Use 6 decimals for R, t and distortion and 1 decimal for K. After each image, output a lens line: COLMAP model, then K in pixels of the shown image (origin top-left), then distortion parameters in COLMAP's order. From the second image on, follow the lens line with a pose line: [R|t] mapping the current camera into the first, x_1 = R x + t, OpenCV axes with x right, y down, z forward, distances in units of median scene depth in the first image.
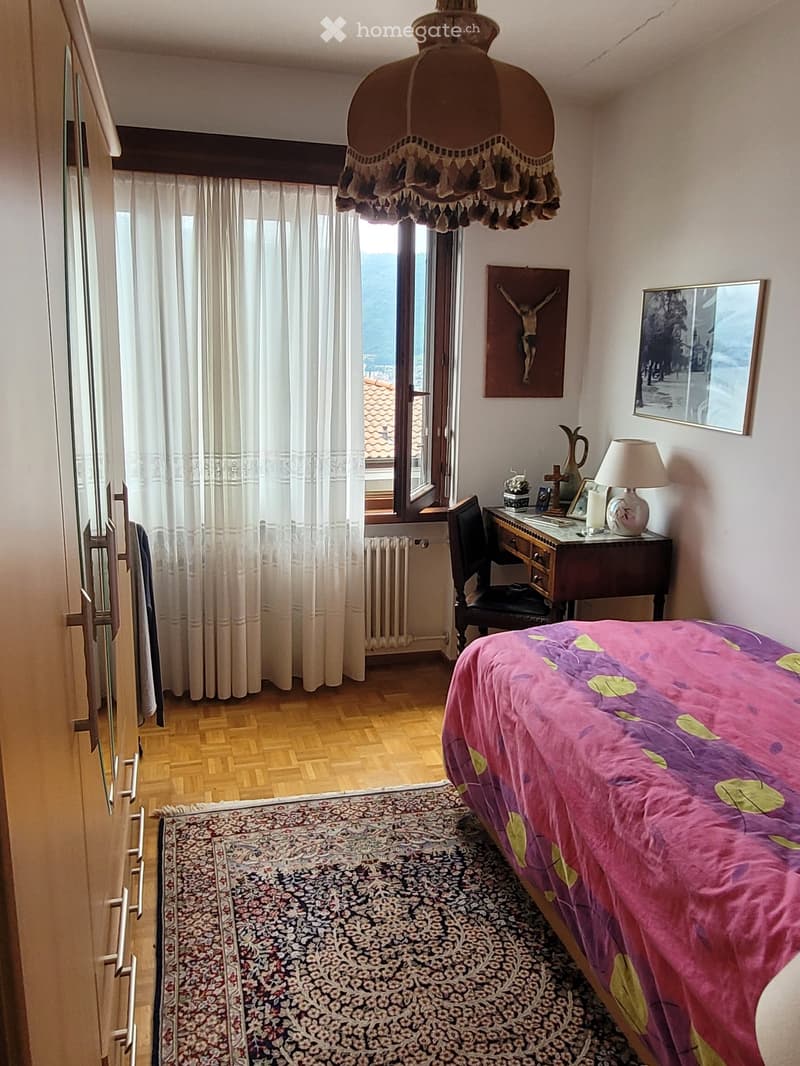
lens RADIAL K [[805.4, 0, 395.1], [0, 805.4, 532.0], [0, 0, 1]] dist [0.022080, -0.014927]
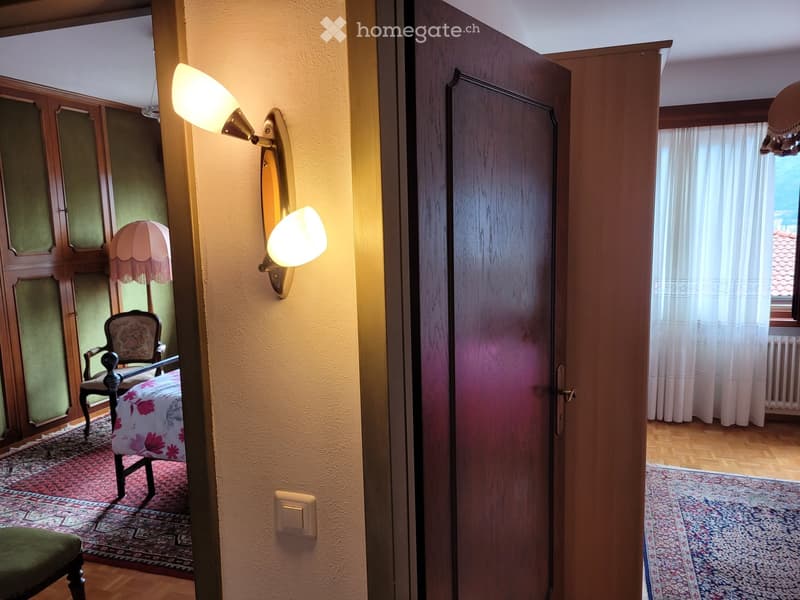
lens RADIAL K [[604.4, 0, 397.4], [0, 604.4, 295.9], [0, 0, 1]] dist [0.022080, -0.014927]
pose [[0.827064, 0.038694, -0.560775, 0.027608], [-0.089409, 0.993983, -0.063281, 0.080616], [0.554952, 0.102476, 0.825547, -0.447754]]
